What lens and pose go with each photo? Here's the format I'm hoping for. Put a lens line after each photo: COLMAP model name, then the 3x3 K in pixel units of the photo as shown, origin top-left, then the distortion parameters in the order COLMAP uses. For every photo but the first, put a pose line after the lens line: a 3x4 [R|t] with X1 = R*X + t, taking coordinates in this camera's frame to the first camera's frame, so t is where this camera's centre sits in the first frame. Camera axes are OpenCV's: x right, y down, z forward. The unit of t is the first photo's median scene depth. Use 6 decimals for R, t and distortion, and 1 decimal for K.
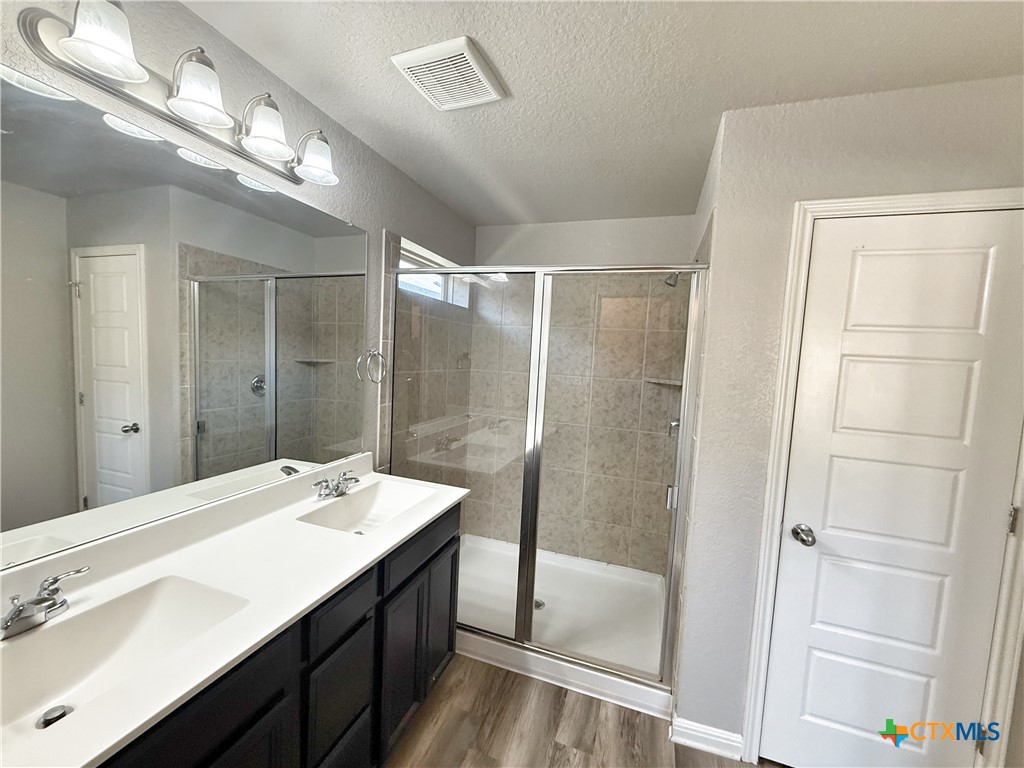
lens RADIAL K [[408.0, 0, 510.1], [0, 408.0, 383.5], [0, 0, 1]] dist [0.004028, 0.000629]
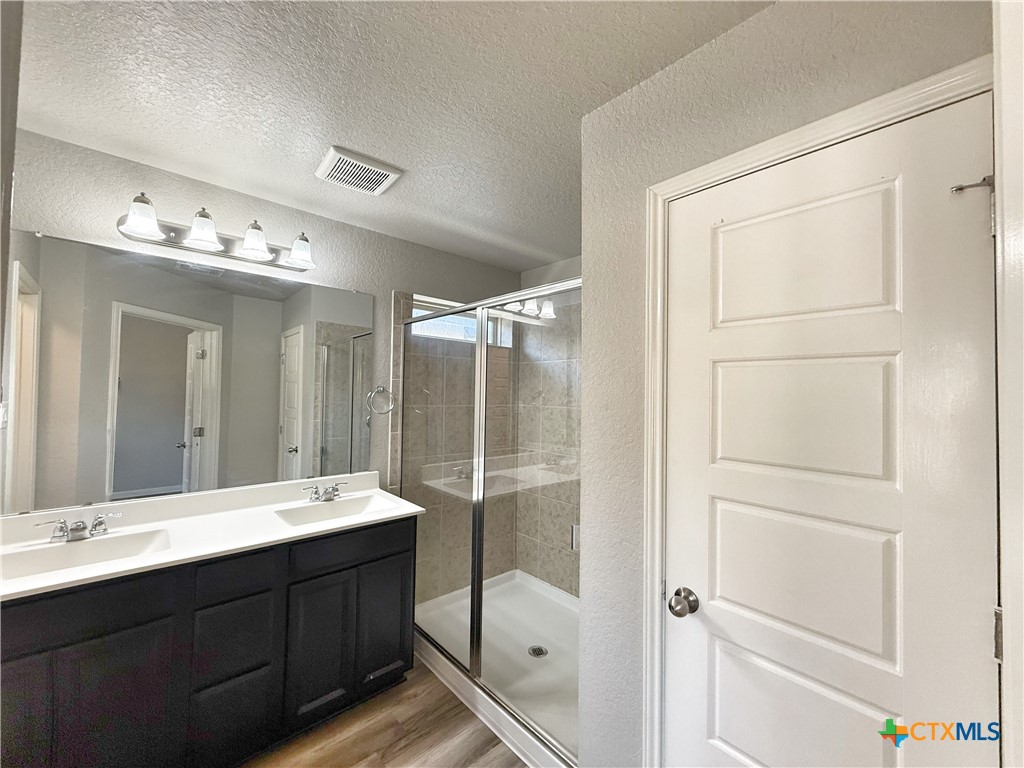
lens RADIAL K [[408.0, 0, 509.2], [0, 408.0, 384.6], [0, 0, 1]] dist [0.004028, 0.000629]
pose [[0.877496, -0.046076, -0.477366, 0.573332], [-0.006808, 0.994077, -0.108463, 0.040228], [0.479536, 0.098426, 0.871985, 0.107572]]
